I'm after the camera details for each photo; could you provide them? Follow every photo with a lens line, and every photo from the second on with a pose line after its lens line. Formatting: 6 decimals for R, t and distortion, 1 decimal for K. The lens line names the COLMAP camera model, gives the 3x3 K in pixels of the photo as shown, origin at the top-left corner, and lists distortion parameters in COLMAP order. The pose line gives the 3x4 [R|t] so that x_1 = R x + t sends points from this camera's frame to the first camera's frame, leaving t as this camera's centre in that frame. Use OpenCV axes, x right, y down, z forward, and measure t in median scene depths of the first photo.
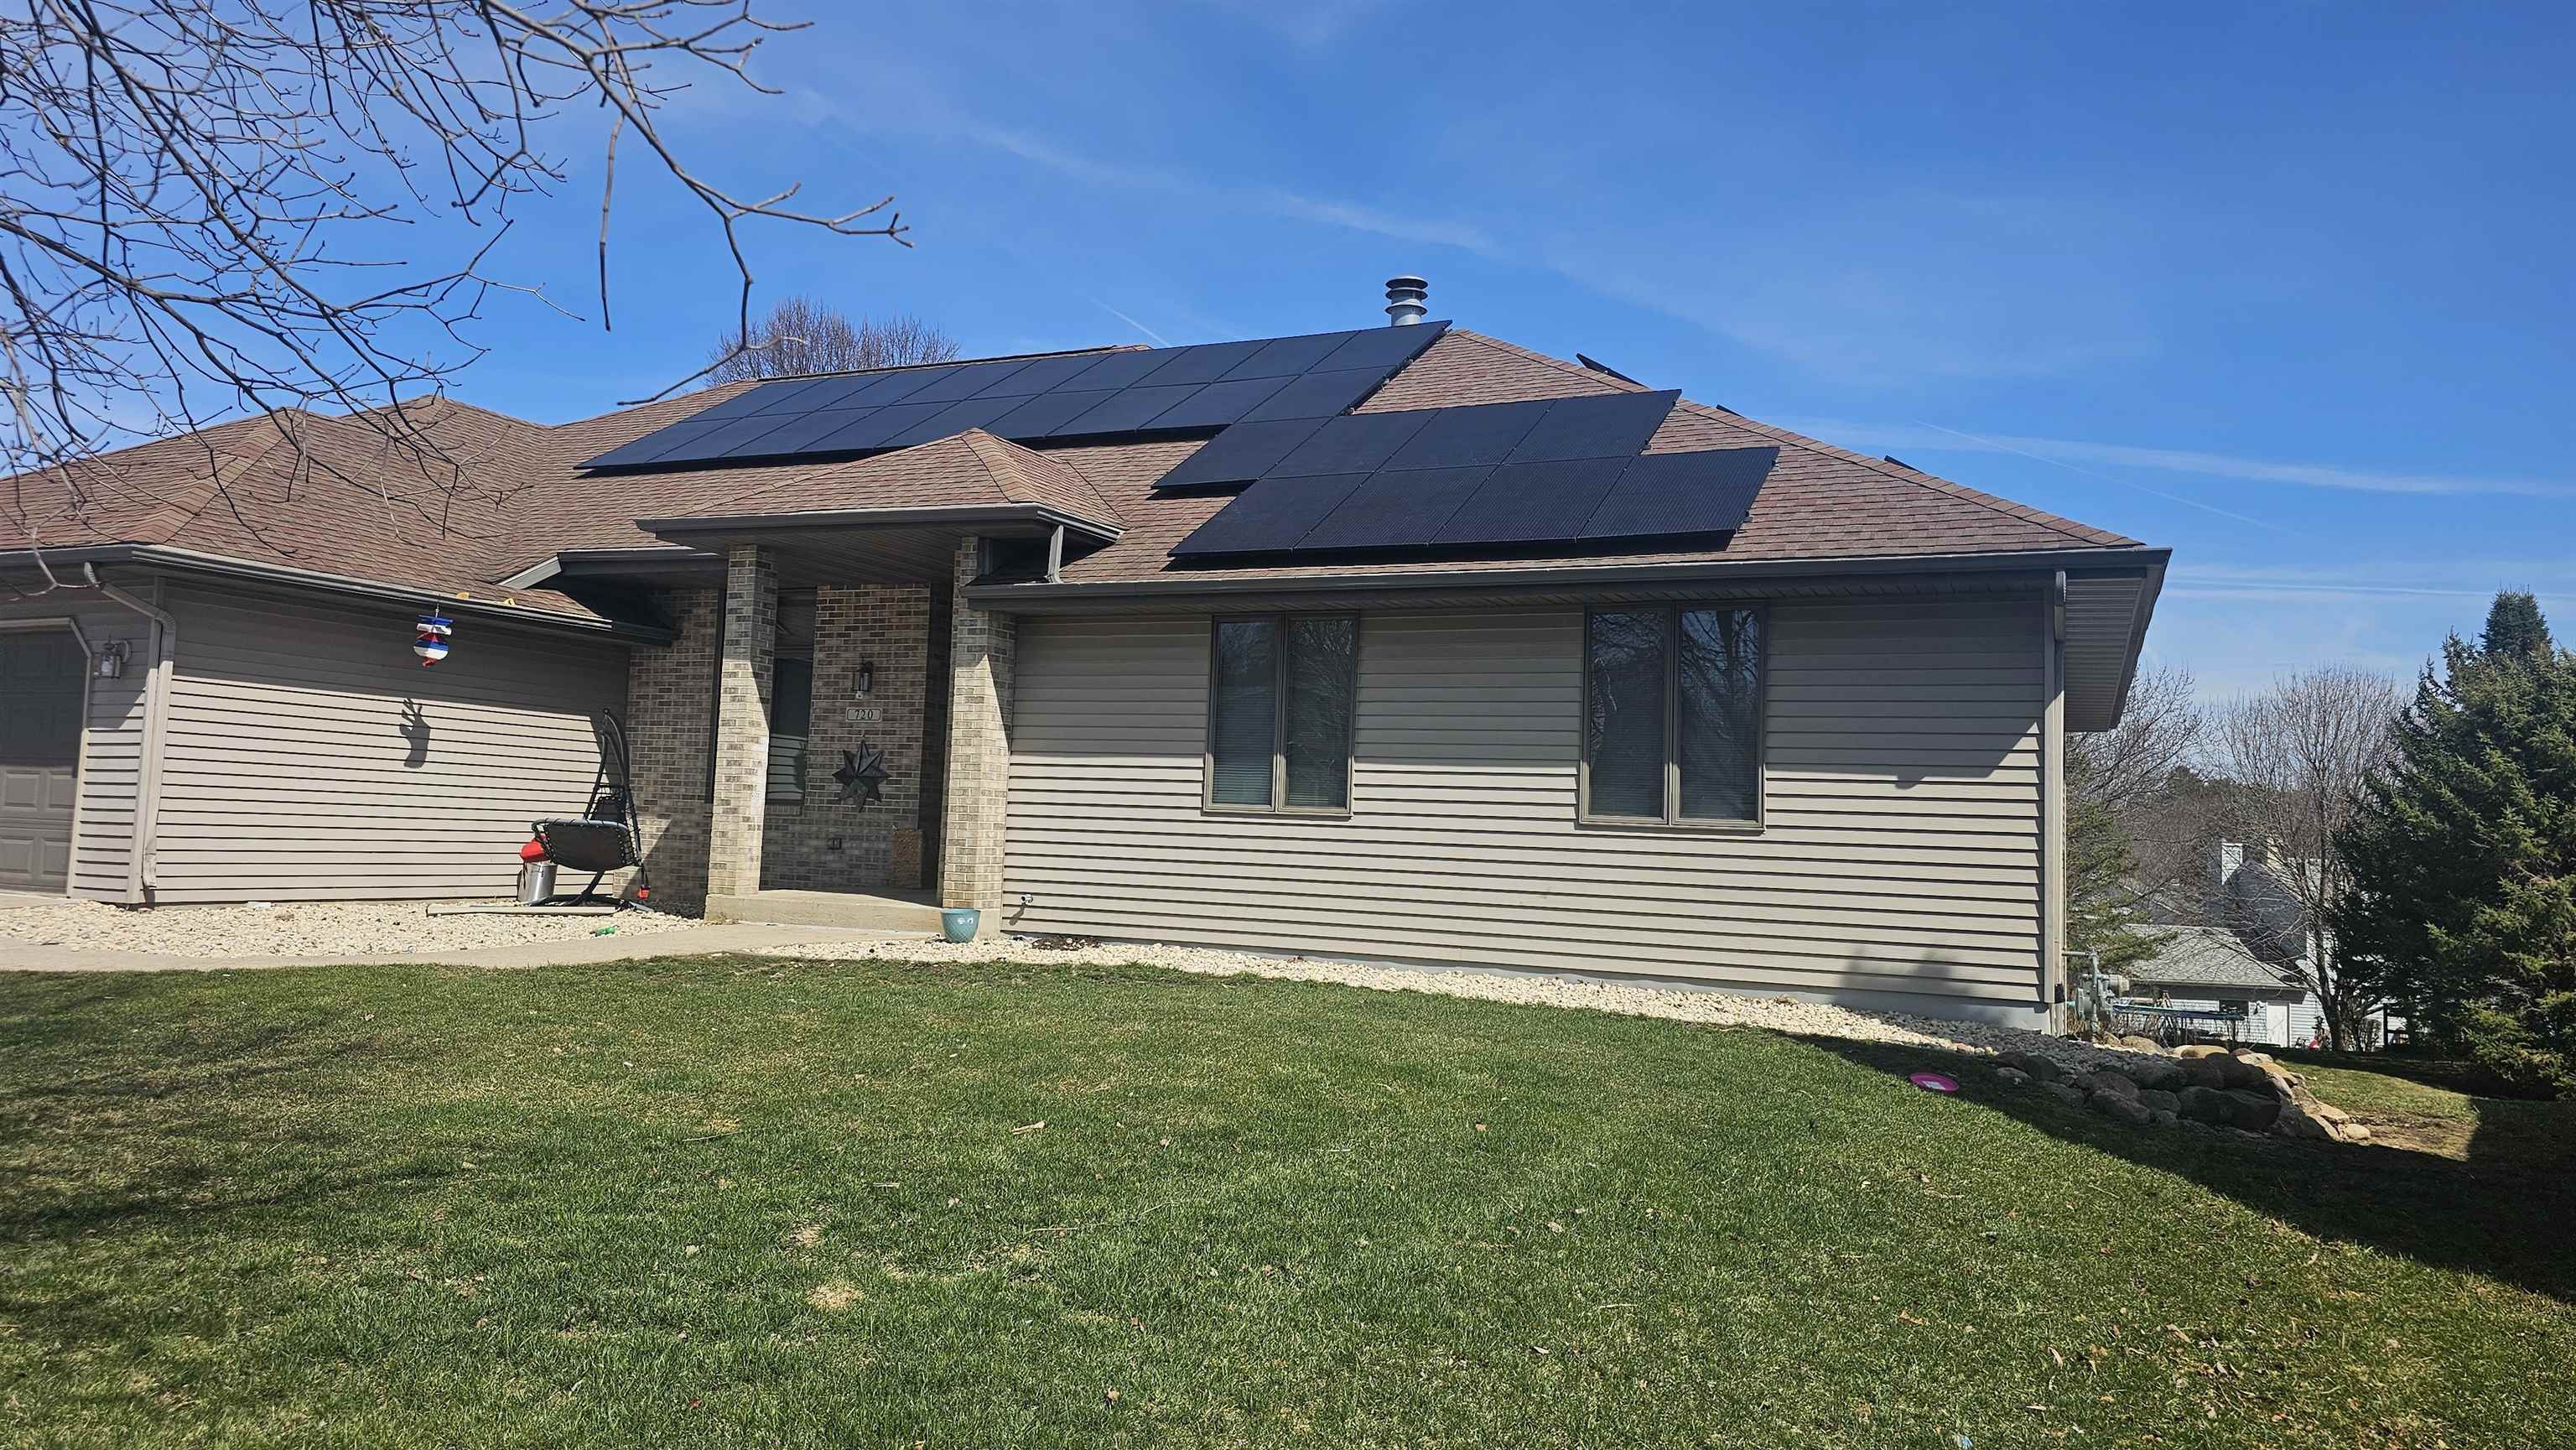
lens RADIAL K [[1727.1, 0, 1286.8], [0, 1727.1, 714.2], [0, 0, 1]] dist [0.008405, 0.001660]
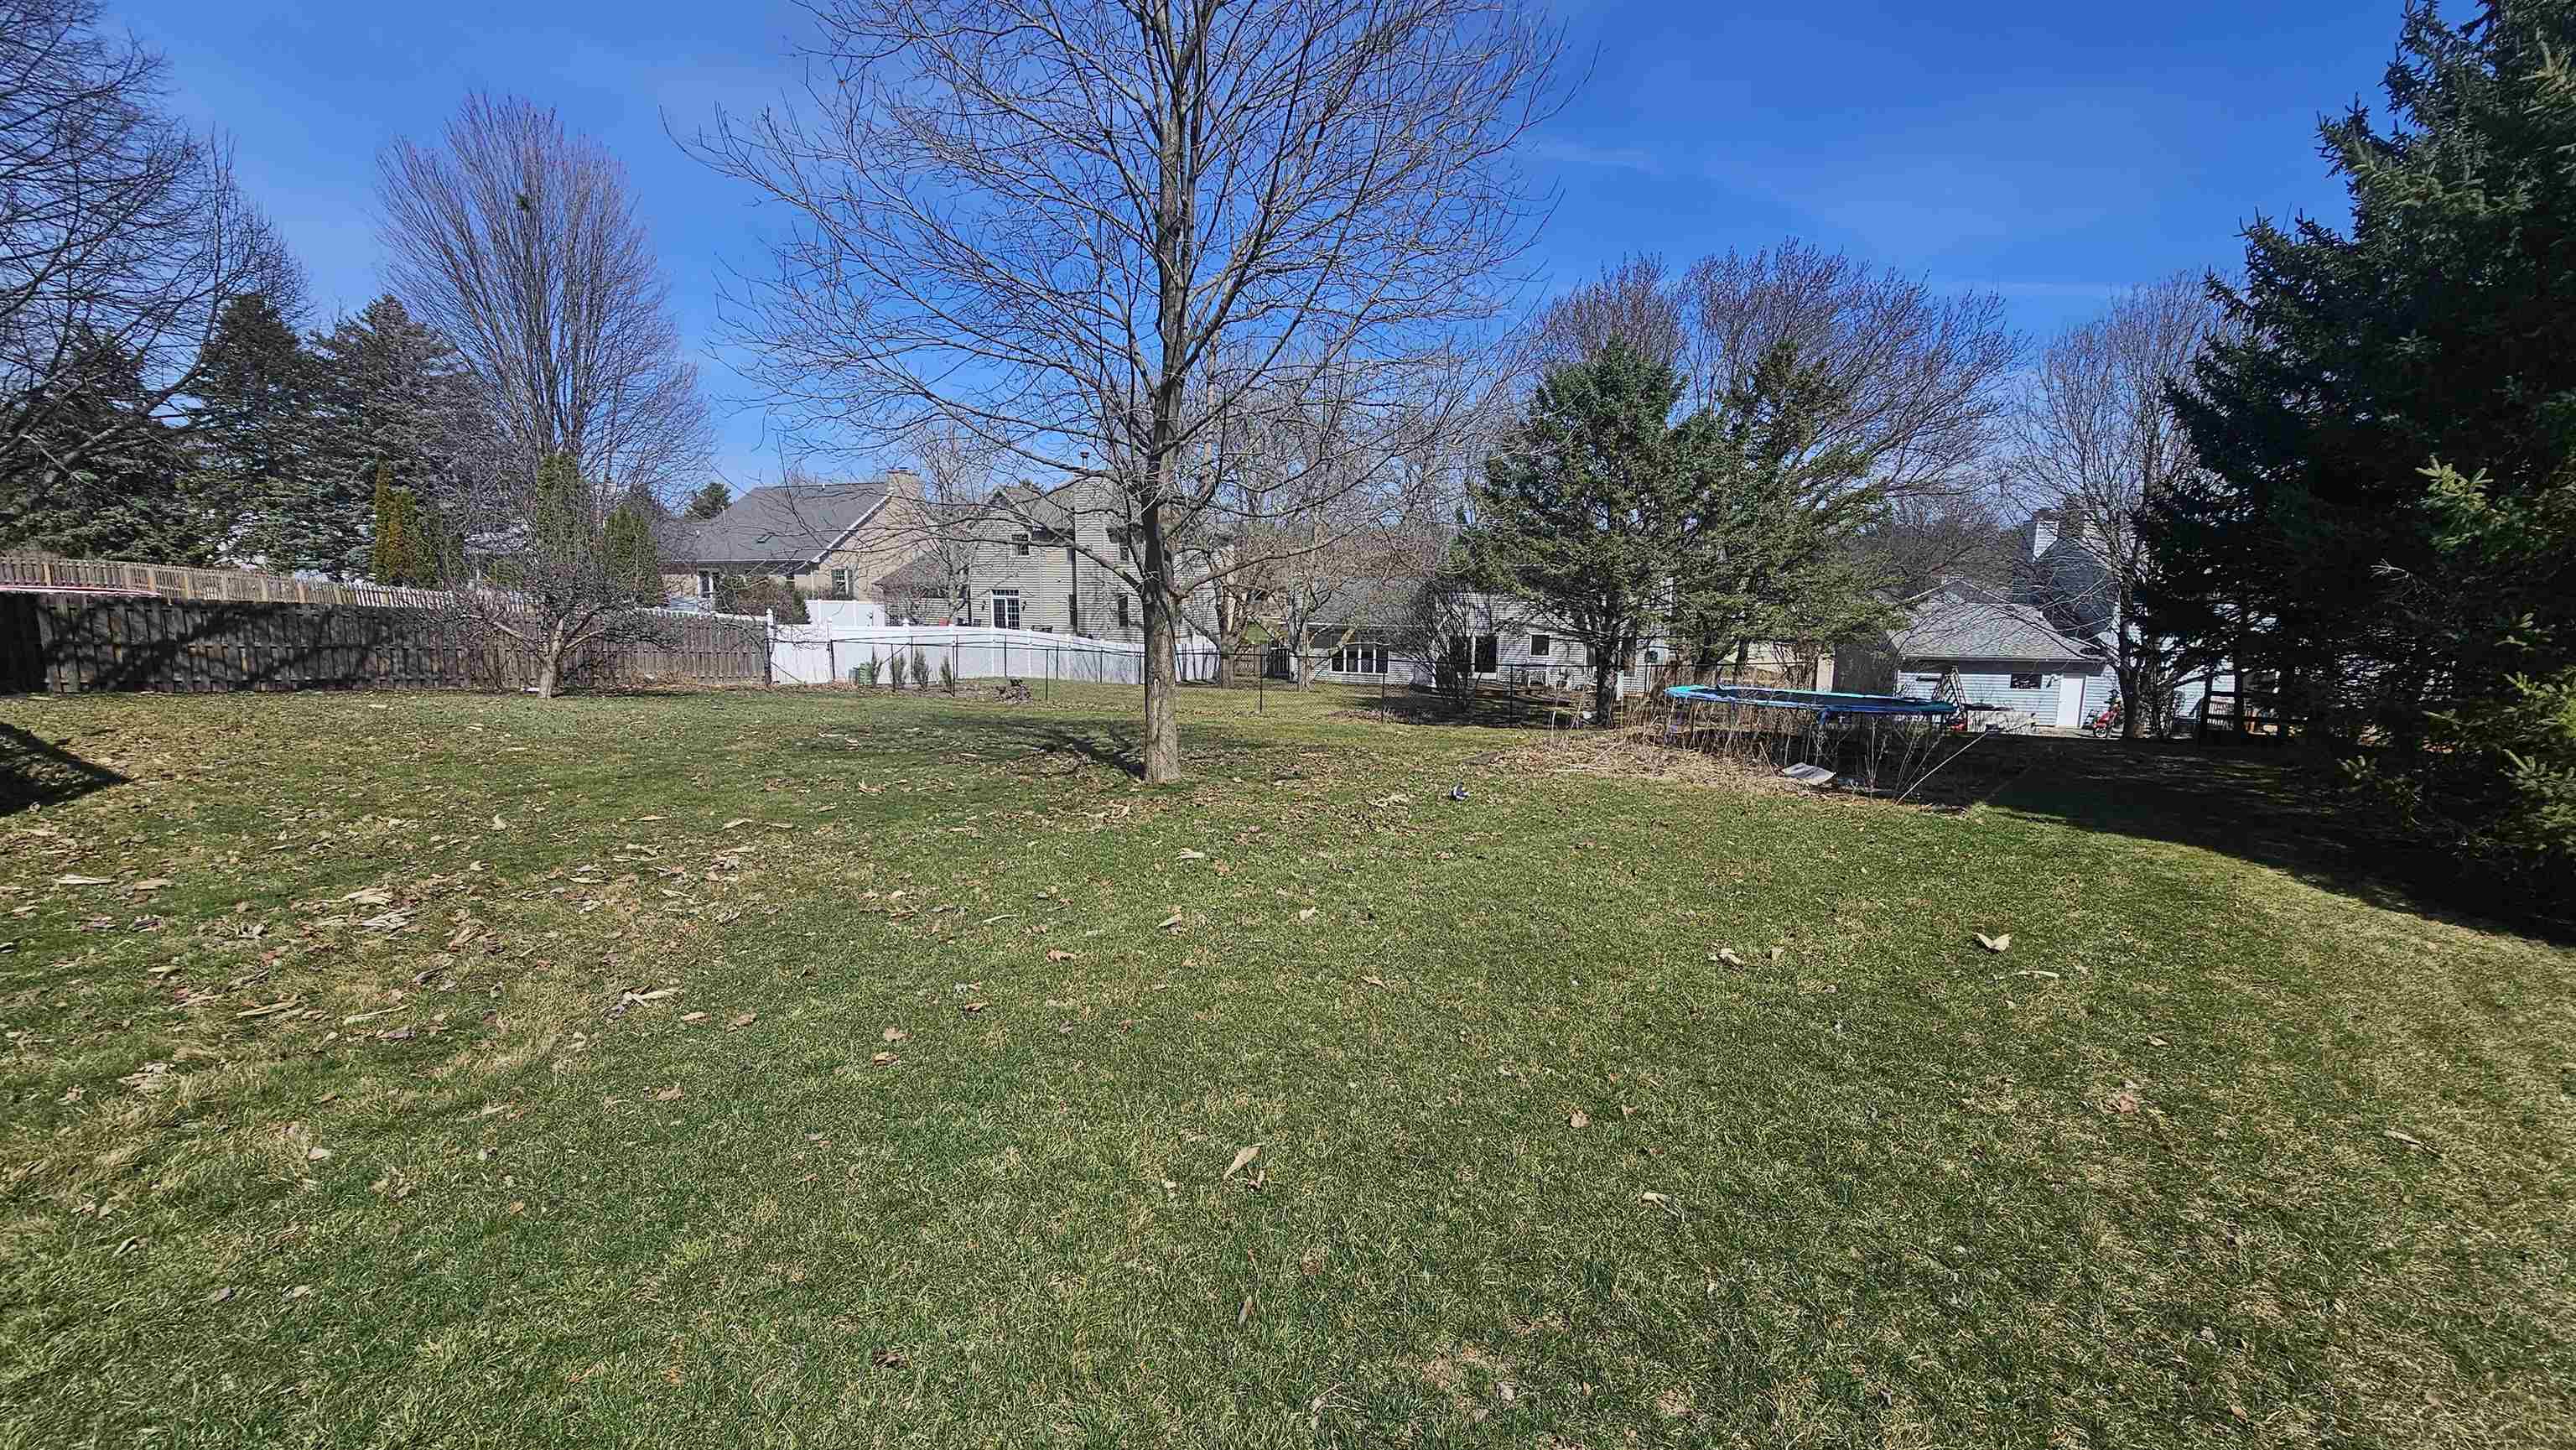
lens RADIAL K [[1049.2, 0, 1283.5], [0, 1049.2, 730.6], [0, 0, 1]] dist [-0.001414, 0.000573]
pose [[0.989184, -0.009256, -0.146387, 0.217861], [0.039528, 0.977906, 0.205272, 0.057574], [0.141253, -0.208838, 0.967695, 0.356734]]
